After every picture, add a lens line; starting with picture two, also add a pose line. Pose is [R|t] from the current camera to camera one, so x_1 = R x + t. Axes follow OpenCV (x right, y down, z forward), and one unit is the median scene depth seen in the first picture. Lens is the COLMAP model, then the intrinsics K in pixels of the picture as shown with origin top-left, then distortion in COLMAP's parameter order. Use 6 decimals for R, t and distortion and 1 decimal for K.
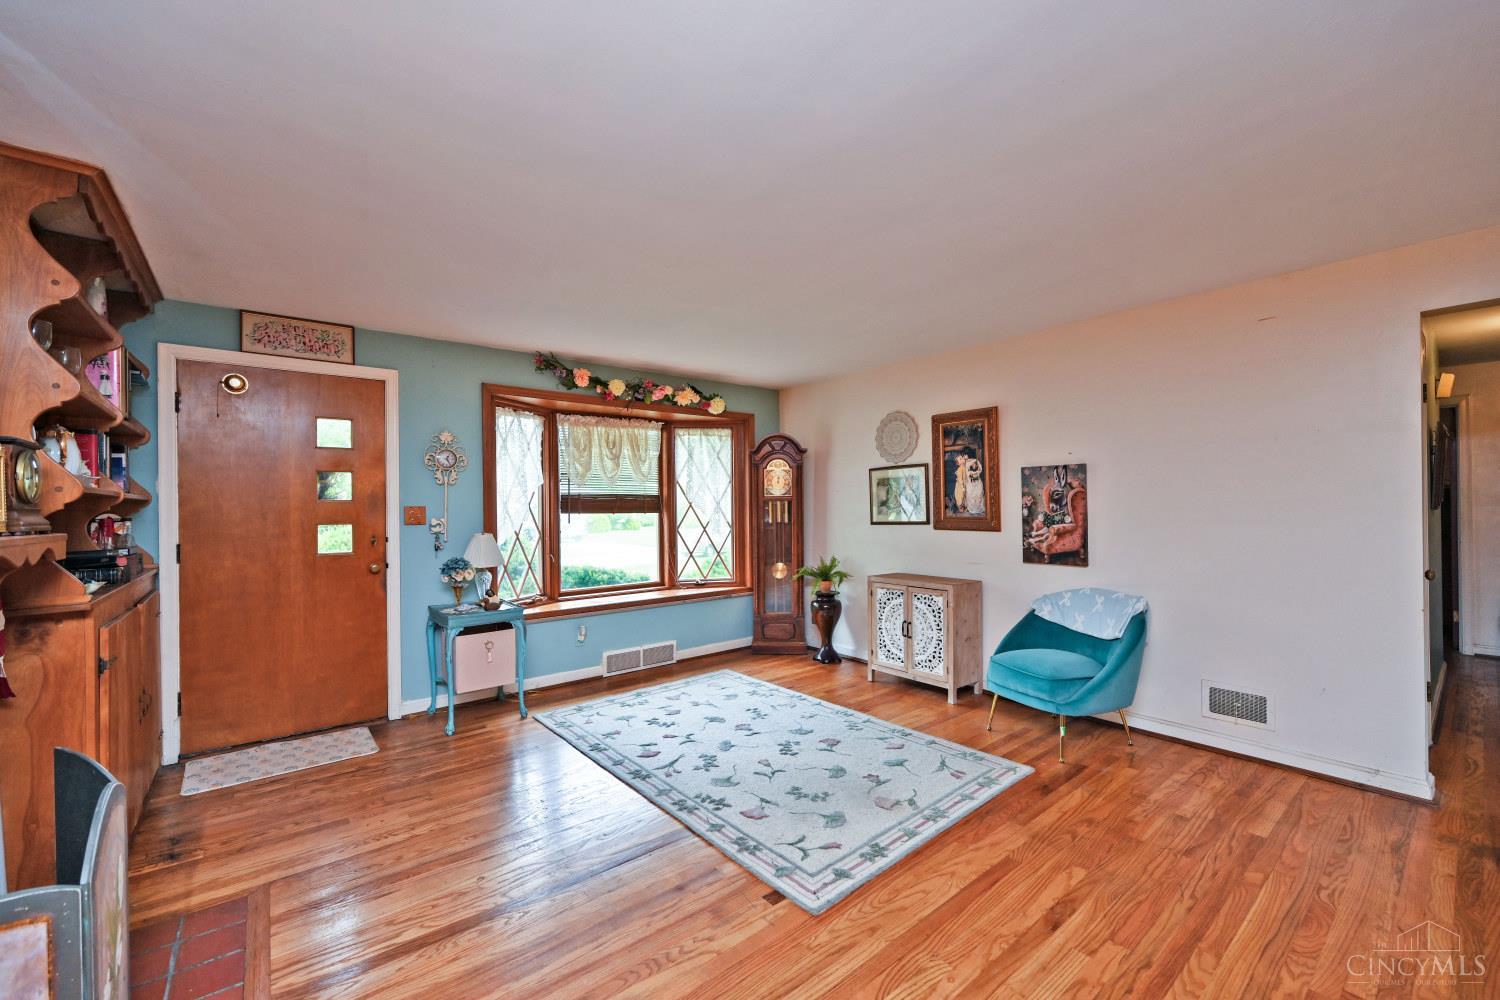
lens RADIAL K [[602.3, 0, 750.5], [0, 602.3, 505.2], [0, 0, 1]] dist [0.000275, 0.000336]
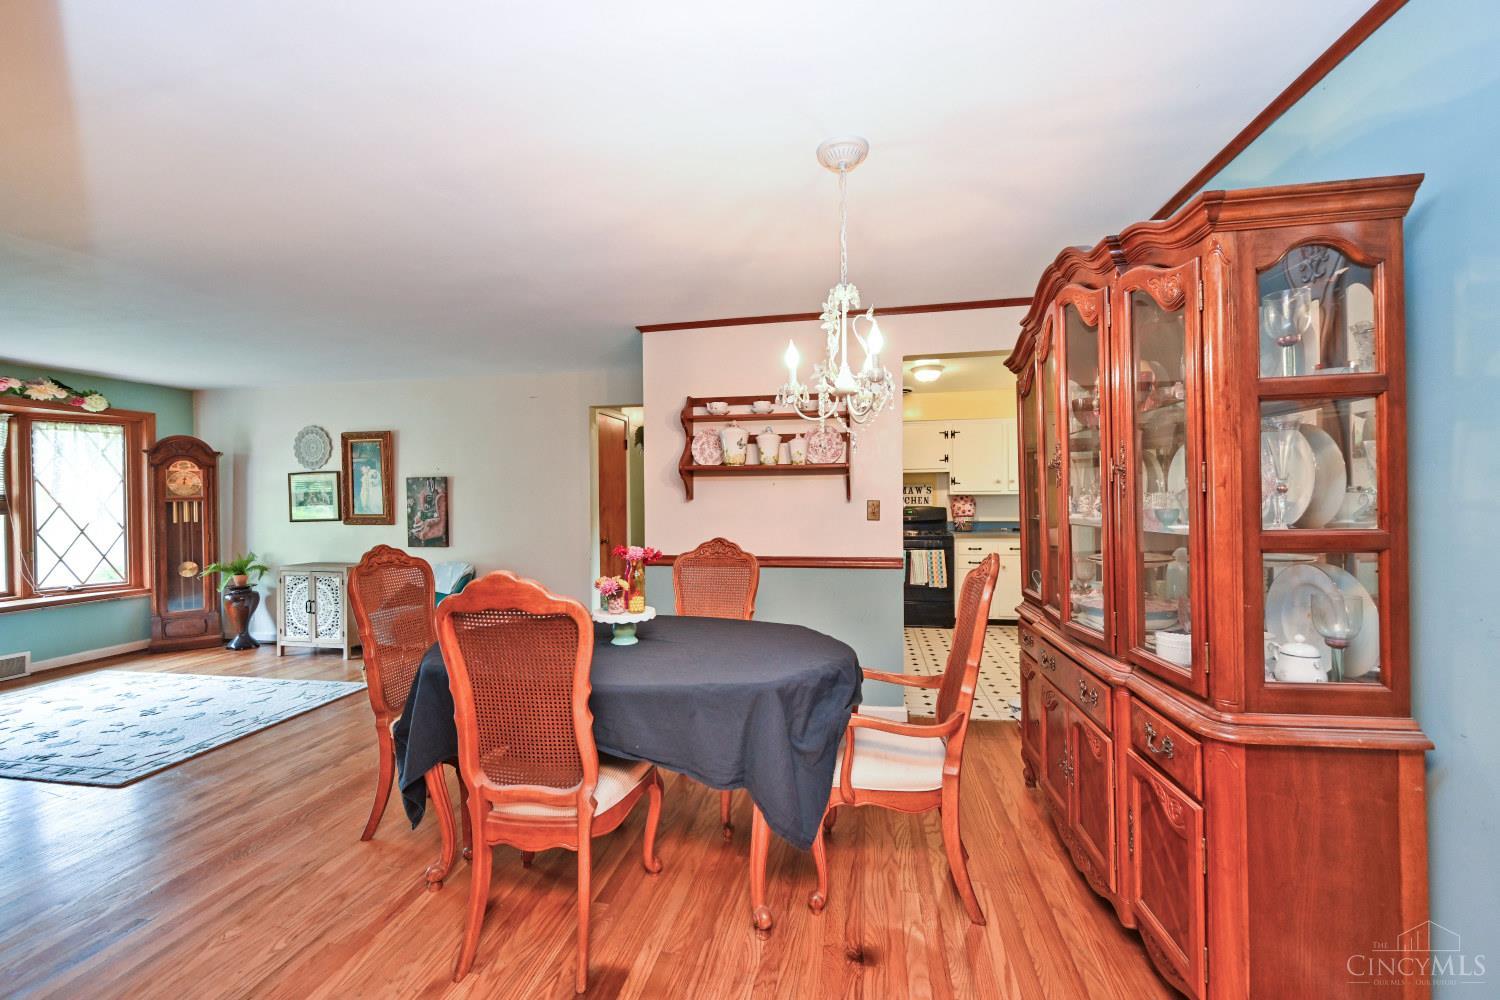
lens RADIAL K [[603.4, 0, 752.2], [0, 603.4, 502.2], [0, 0, 1]] dist [-0.000722, -0.000154]
pose [[0.764550, -0.002556, 0.644560, 0.154355], [0.000825, 0.999995, 0.002987, -0.009512], [-0.644564, -0.001752, 0.764548, -0.511944]]
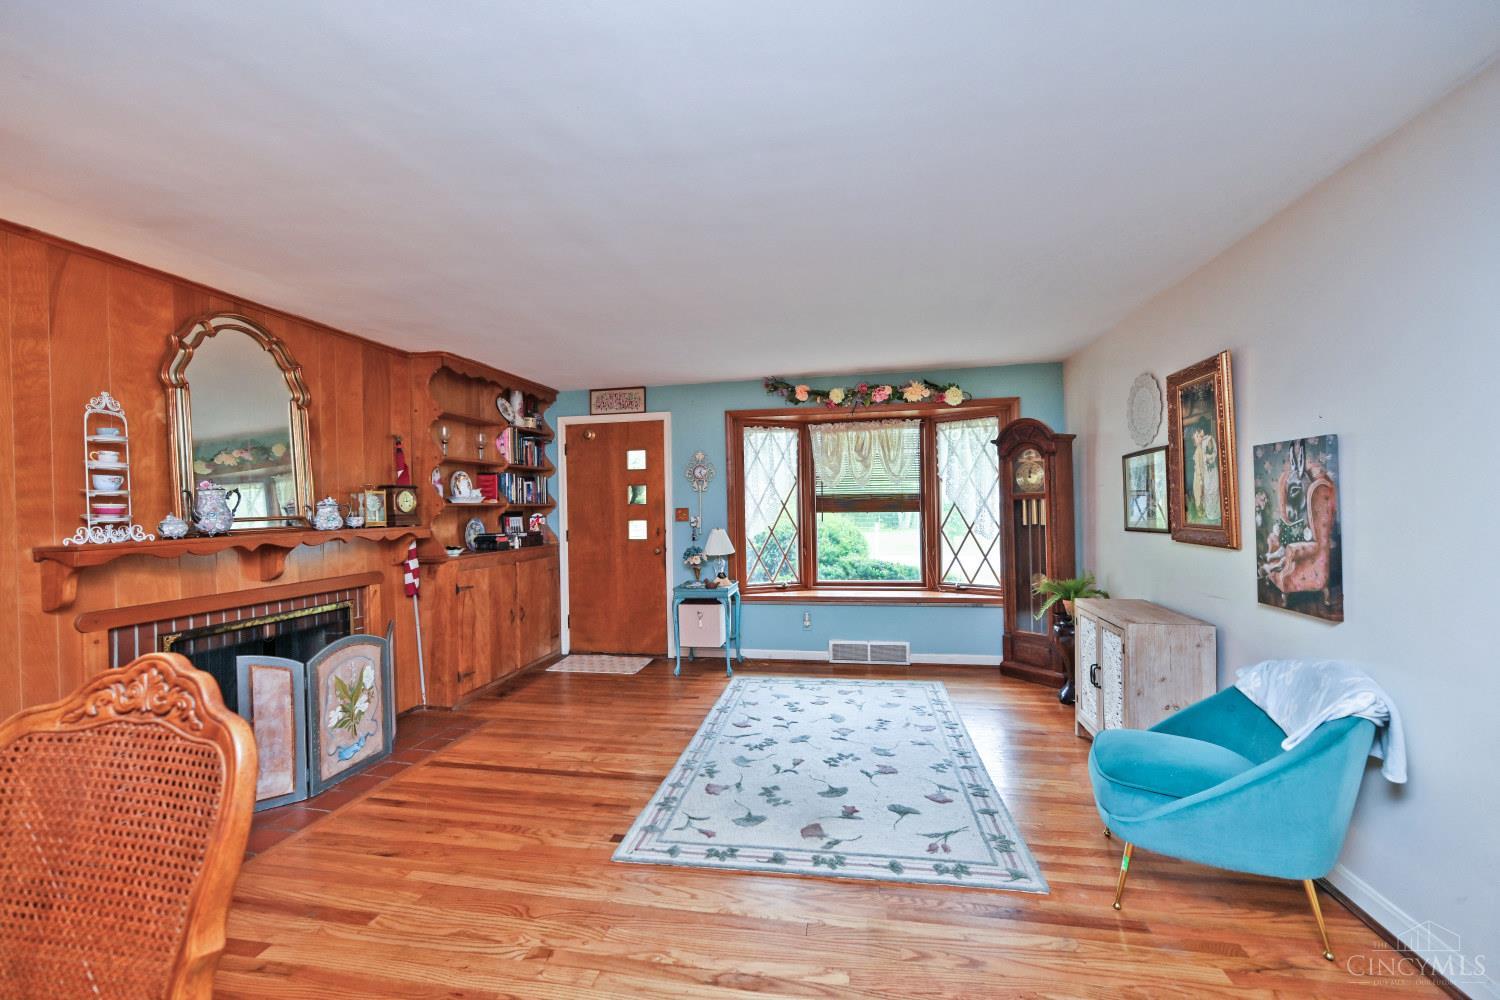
lens RADIAL K [[602.3, 0, 750.5], [0, 602.3, 505.2], [0, 0, 1]] dist [0.000275, 0.000336]
pose [[0.647139, -0.001066, -0.762371, 0.540864], [0.013081, 0.999867, 0.009706, -0.014374], [0.762259, -0.016253, 0.647067, 0.202245]]
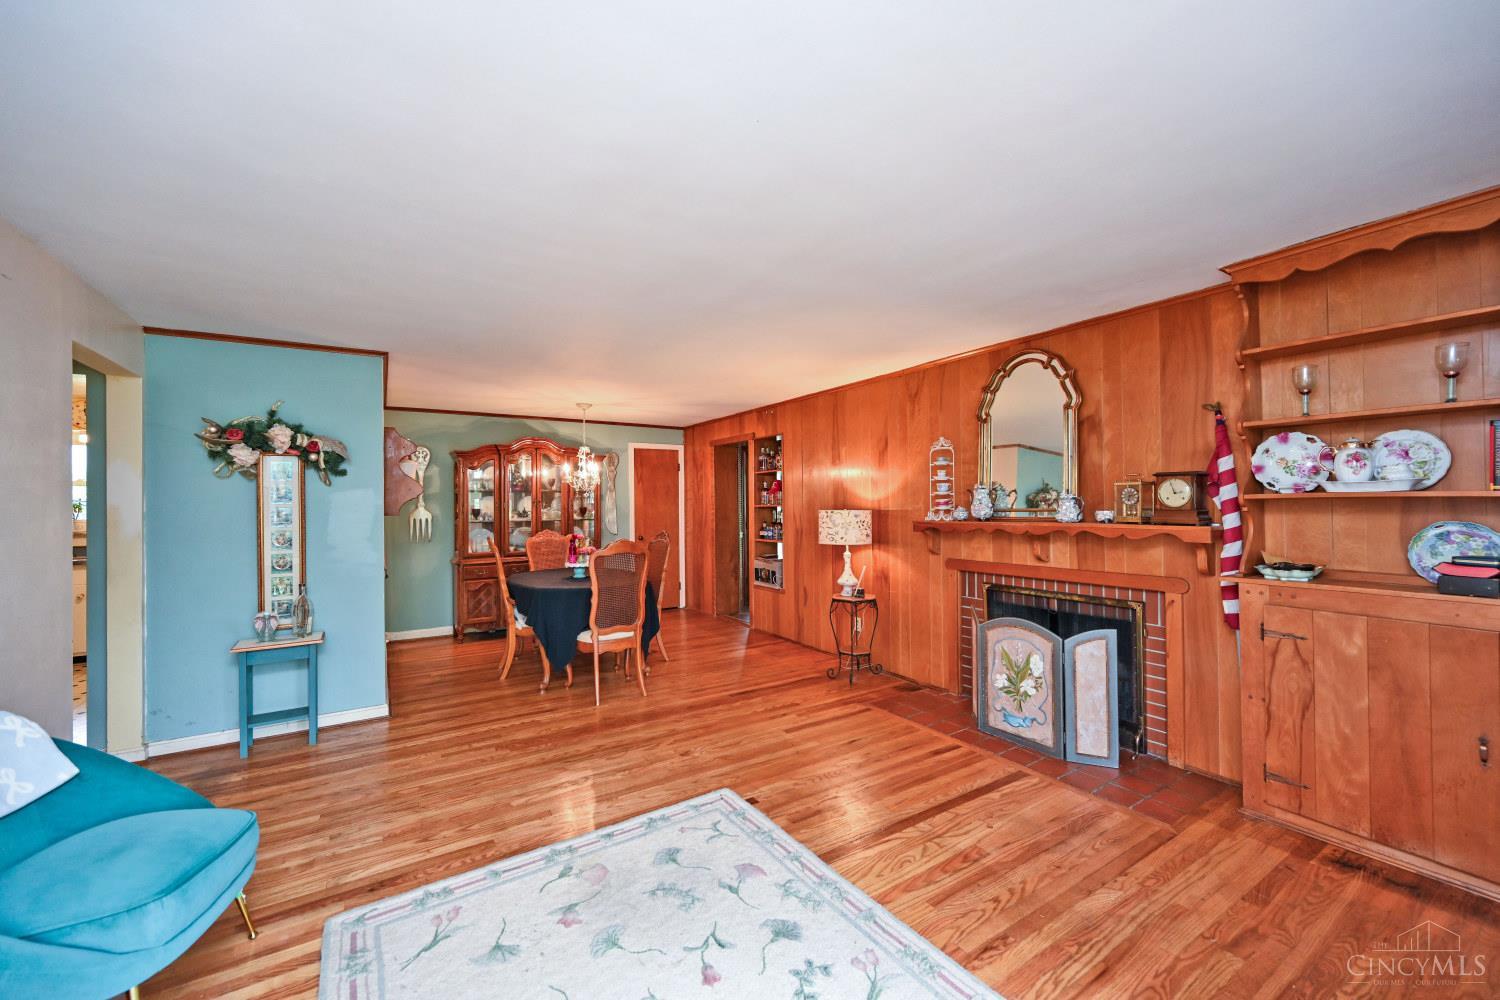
lens RADIAL K [[587.7, 0, 750.0], [0, 587.7, 500.0], [0, 0, 1]] dist [-0.000499, 0.000009]
pose [[-0.992204, 0.024628, 0.122165, -0.067131], [0.023222, 0.999647, -0.012917, -0.011569], [-0.122440, -0.009979, -0.992426, 1.114772]]
